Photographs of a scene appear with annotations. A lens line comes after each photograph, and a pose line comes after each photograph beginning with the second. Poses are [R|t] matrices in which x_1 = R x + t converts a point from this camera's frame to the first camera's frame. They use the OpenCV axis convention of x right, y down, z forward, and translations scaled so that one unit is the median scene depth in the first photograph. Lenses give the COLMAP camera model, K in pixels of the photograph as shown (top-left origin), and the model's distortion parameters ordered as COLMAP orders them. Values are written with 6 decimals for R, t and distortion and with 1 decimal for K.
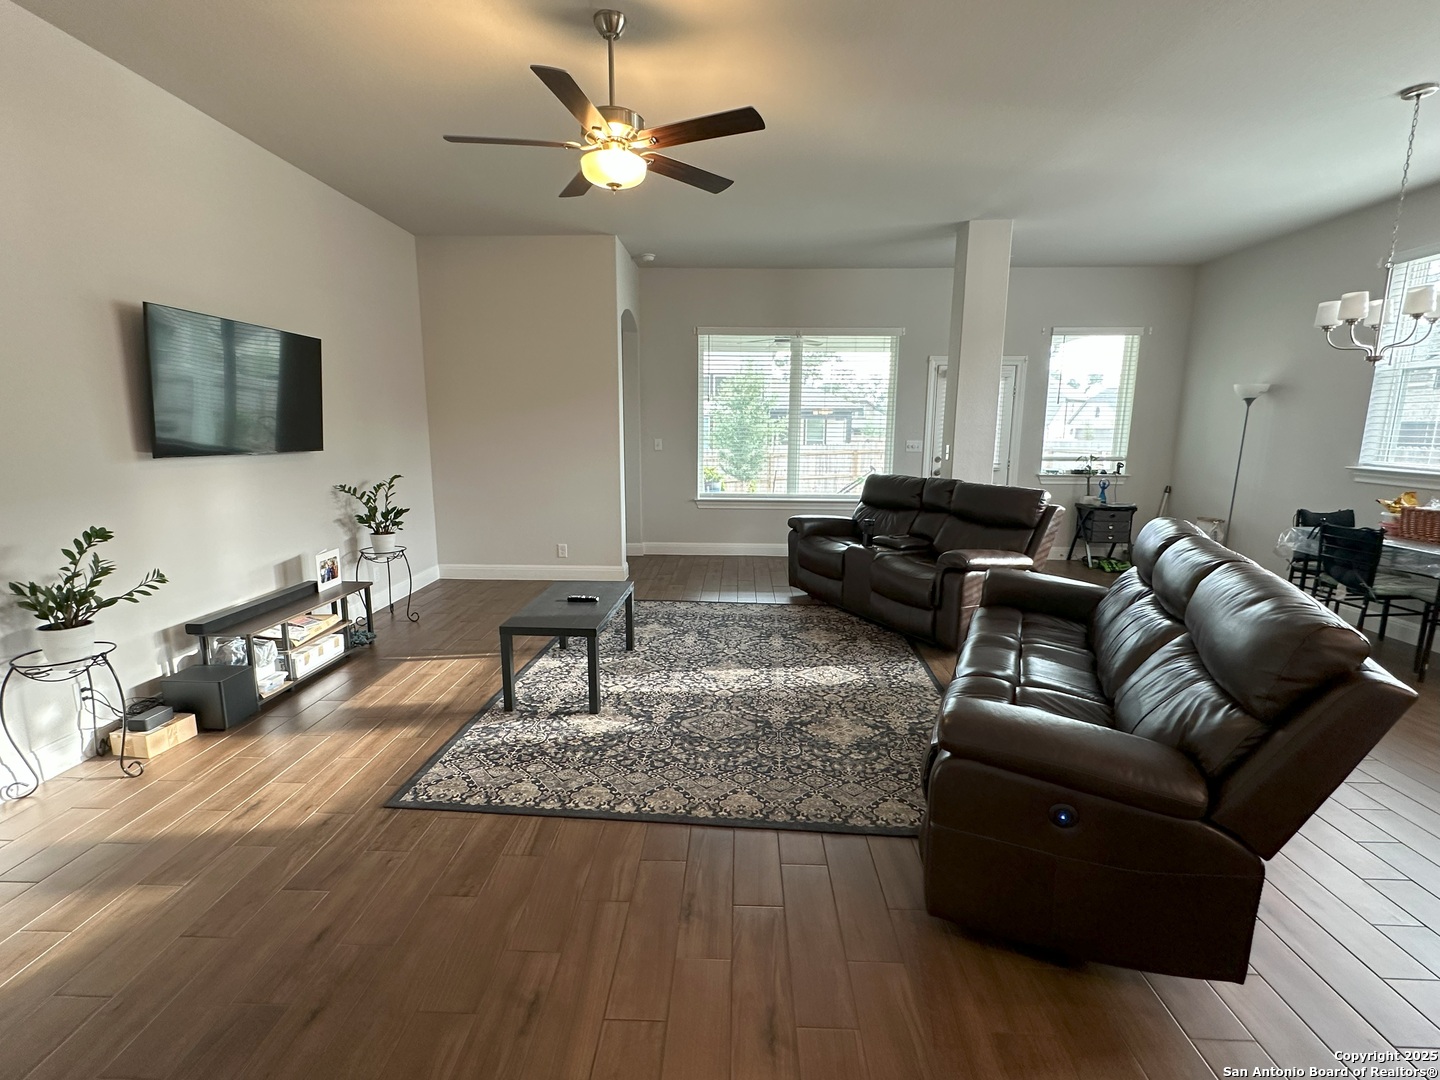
lens RADIAL K [[662.0, 0, 720.0], [0, 662.0, 540.0], [0, 0, 1]] dist [0.001672, 0.000433]
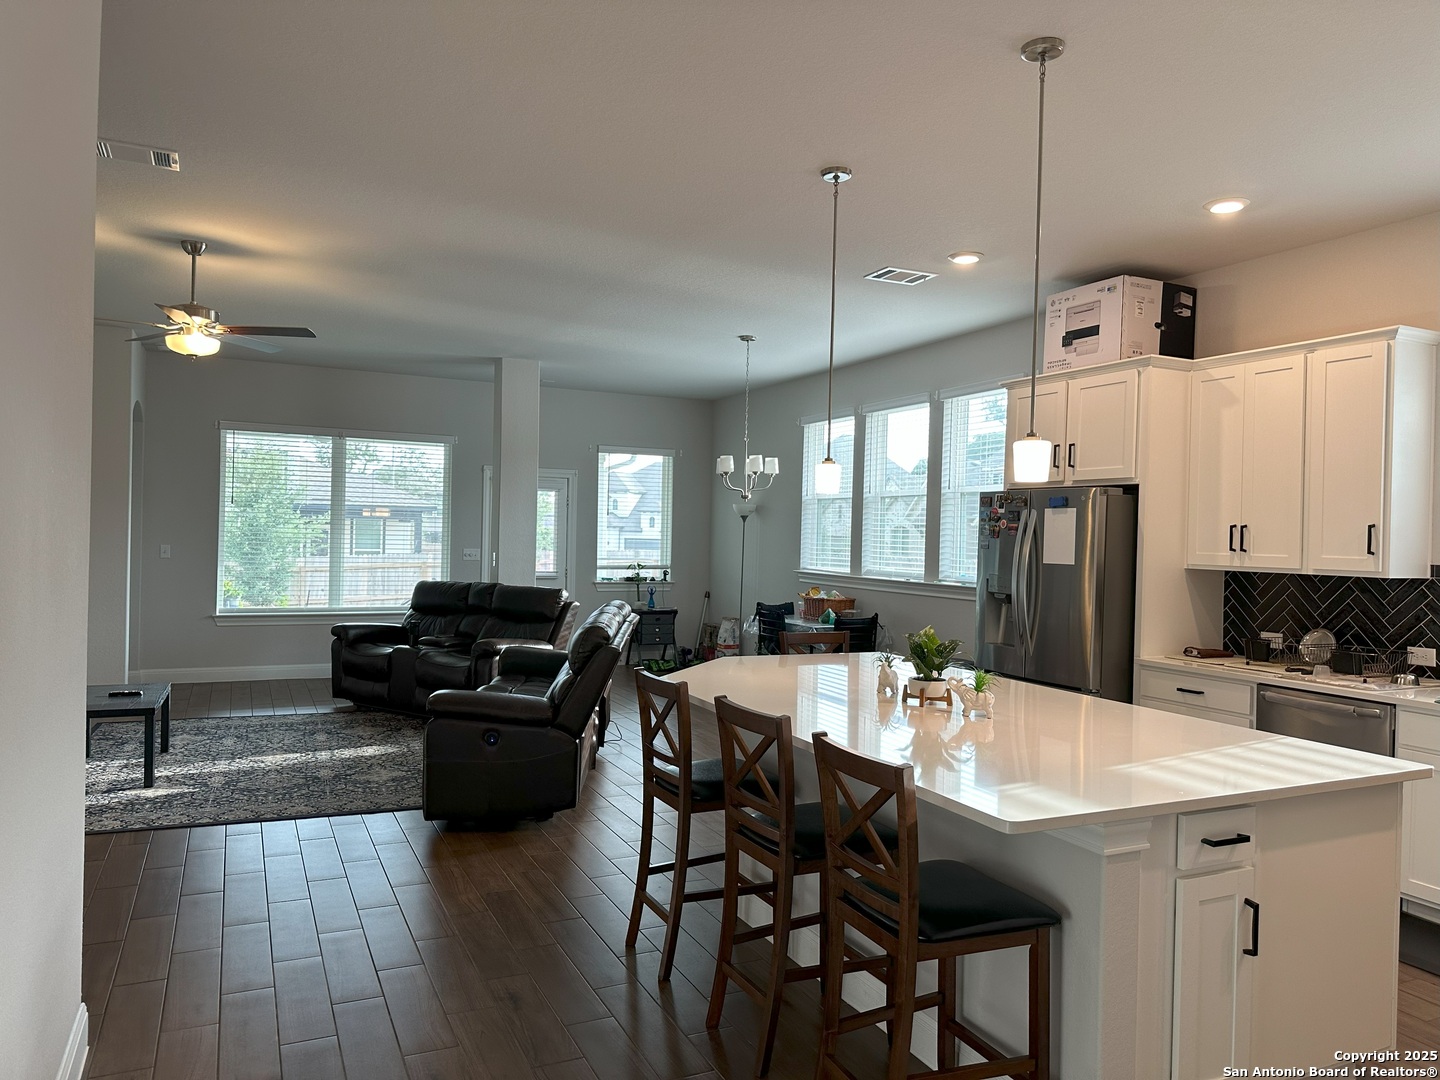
lens RADIAL K [[986.7, 0, 720.0], [0, 986.7, 540.0], [0, 0, 1]] dist [0.141492, -0.266854]
pose [[0.888025, 0.010764, 0.459669, -0.070288], [0.062656, 0.987568, -0.144169, 0.092257], [-0.455506, 0.156826, 0.876310, -0.586343]]
